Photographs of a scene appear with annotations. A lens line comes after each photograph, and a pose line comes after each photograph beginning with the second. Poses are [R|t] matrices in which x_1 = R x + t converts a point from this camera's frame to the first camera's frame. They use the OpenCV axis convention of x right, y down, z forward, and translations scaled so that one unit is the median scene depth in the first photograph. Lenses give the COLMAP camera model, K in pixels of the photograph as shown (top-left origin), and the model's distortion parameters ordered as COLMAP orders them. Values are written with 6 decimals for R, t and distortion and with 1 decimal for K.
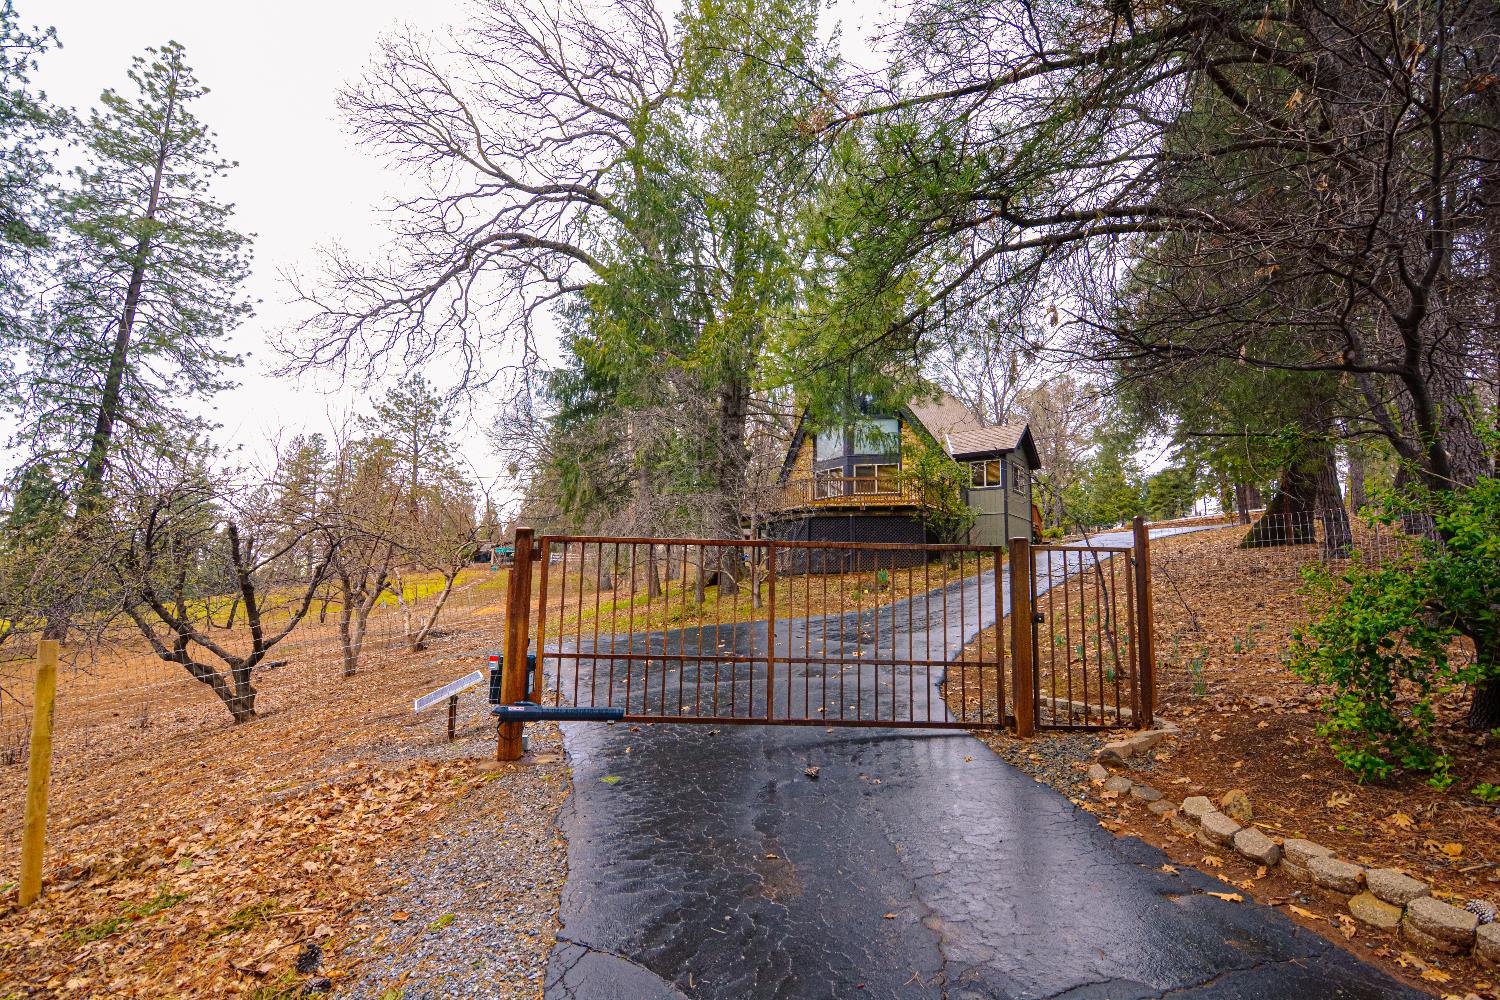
lens RADIAL K [[746.2, 0, 748.7], [0, 746.2, 524.0], [0, 0, 1]] dist [-0.018875, -0.000664]
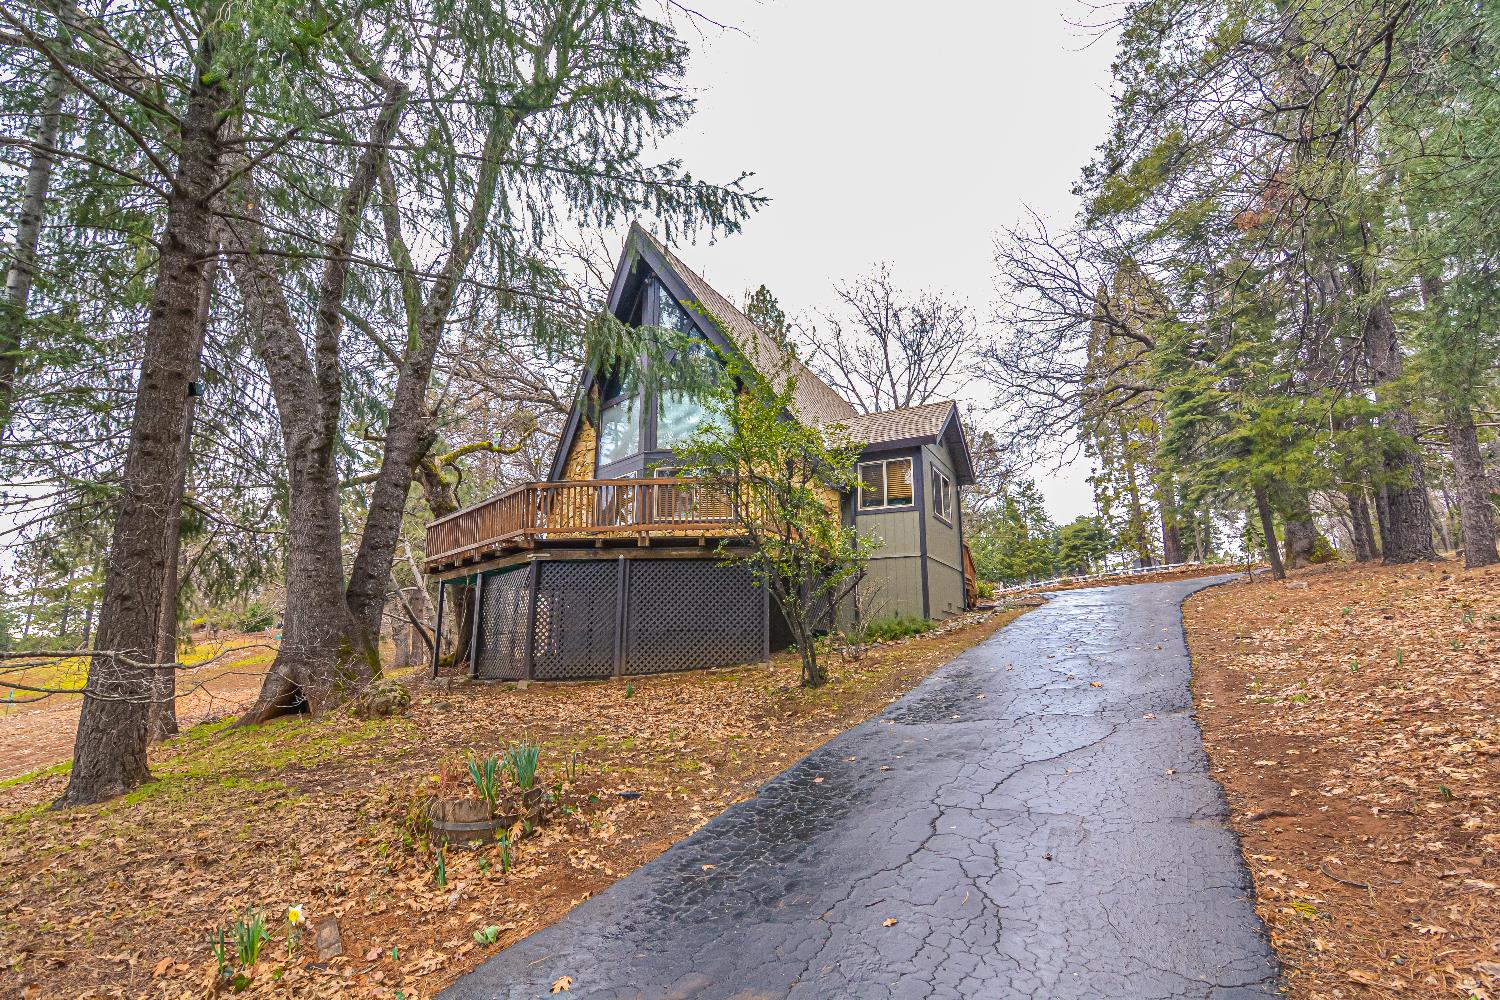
lens RADIAL K [[746.2, 0, 748.7], [0, 746.2, 524.0], [0, 0, 1]] dist [-0.018875, -0.000664]
pose [[0.994546, 0.005213, 0.104166, 0.072819], [0.002408, 0.997336, -0.072905, 0.001448], [-0.104268, 0.072758, 0.991884, 0.211987]]
